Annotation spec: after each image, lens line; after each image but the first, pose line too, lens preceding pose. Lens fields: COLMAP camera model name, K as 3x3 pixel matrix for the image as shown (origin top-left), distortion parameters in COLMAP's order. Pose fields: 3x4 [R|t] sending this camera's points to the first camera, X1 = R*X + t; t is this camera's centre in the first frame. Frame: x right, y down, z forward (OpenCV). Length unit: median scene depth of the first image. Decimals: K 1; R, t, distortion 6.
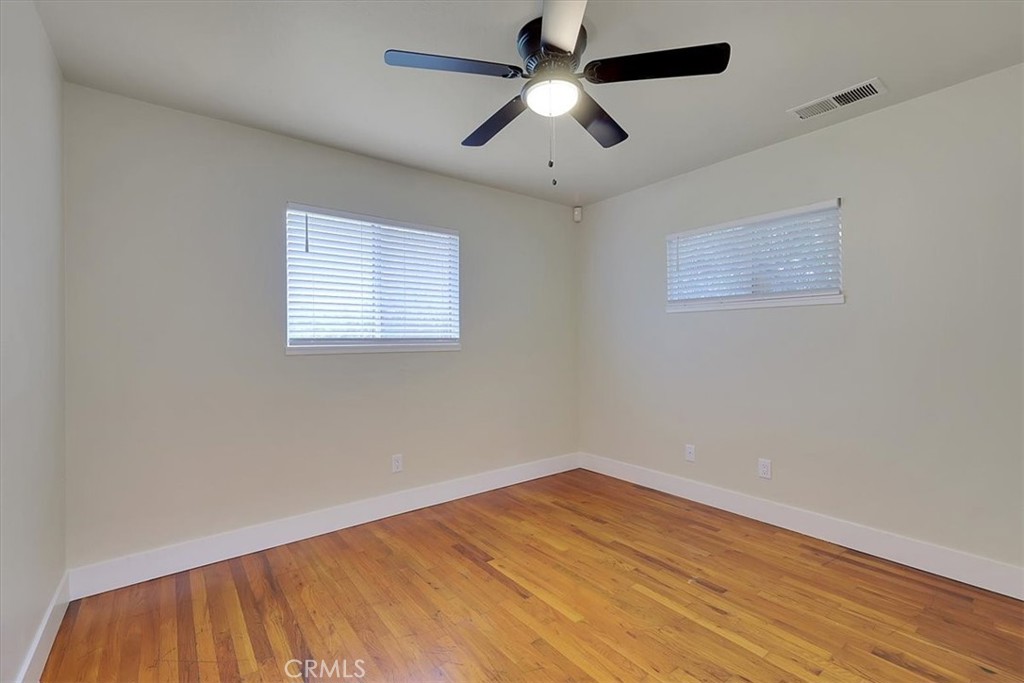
lens RADIAL K [[449.0, 0, 514.1], [0, 449.0, 339.4], [0, 0, 1]] dist [0.002413, 0.000398]
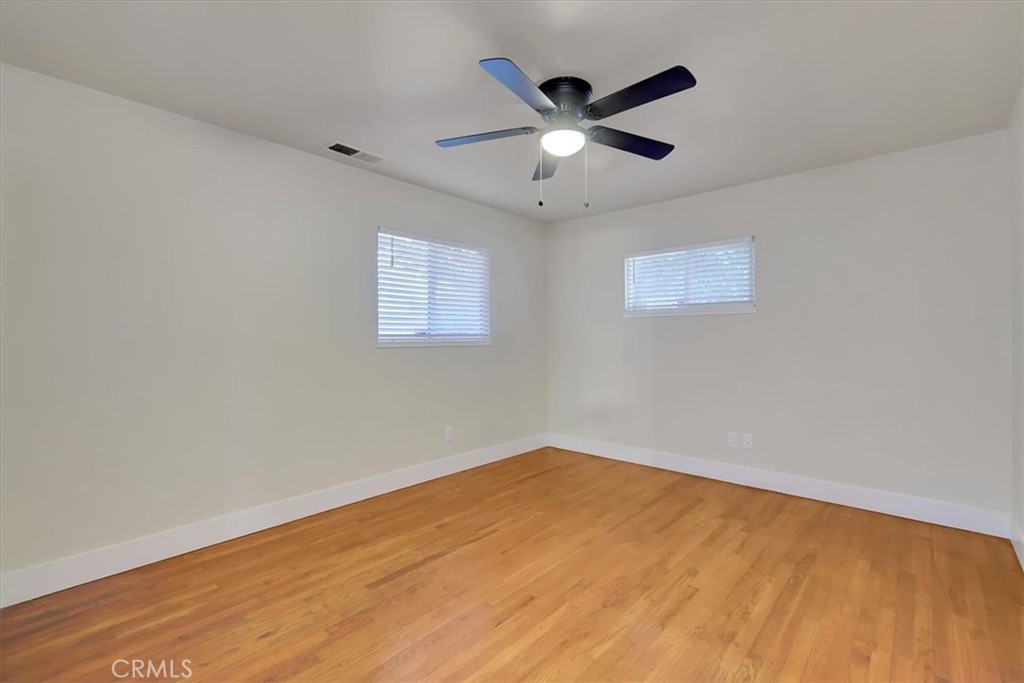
lens RADIAL K [[449.0, 0, 514.1], [0, 449.0, 339.4], [0, 0, 1]] dist [0.002413, 0.000398]
pose [[0.981457, 0.002410, 0.191665, -0.319921], [-0.003062, 0.999990, 0.003105, 0.004977], [-0.191656, -0.003634, 0.981455, -0.266468]]
